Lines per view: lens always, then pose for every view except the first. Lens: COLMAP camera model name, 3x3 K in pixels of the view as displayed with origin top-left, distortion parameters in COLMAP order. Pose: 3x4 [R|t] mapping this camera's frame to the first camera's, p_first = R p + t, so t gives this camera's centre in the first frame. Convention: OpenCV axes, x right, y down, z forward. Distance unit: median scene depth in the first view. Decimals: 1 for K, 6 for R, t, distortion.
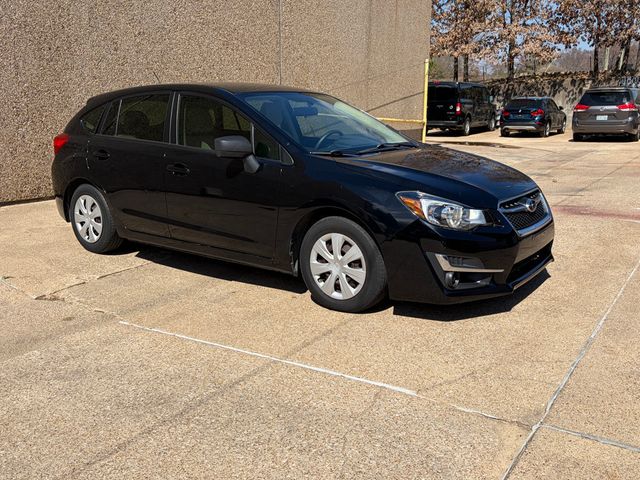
lens RADIAL K [[577.1, 0, 323.4], [0, 577.1, 241.8], [0, 0, 1]] dist [0.021398, 0.000000]
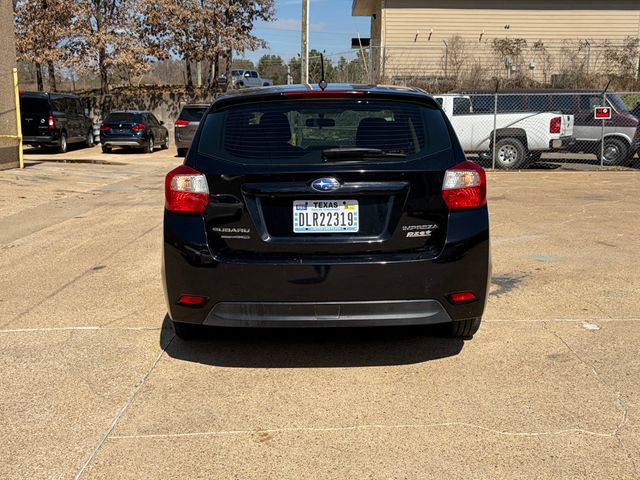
lens RADIAL K [[691.9, 0, 306.2], [0, 691.9, 239.0], [0, 0, 1]] dist [0.015746, 0.000000]
pose [[0.833414, -0.086416, 0.545850, -0.102776], [0.118091, 0.992733, -0.023140, 0.046062], [-0.539884, 0.083745, 0.837563, -0.225622]]
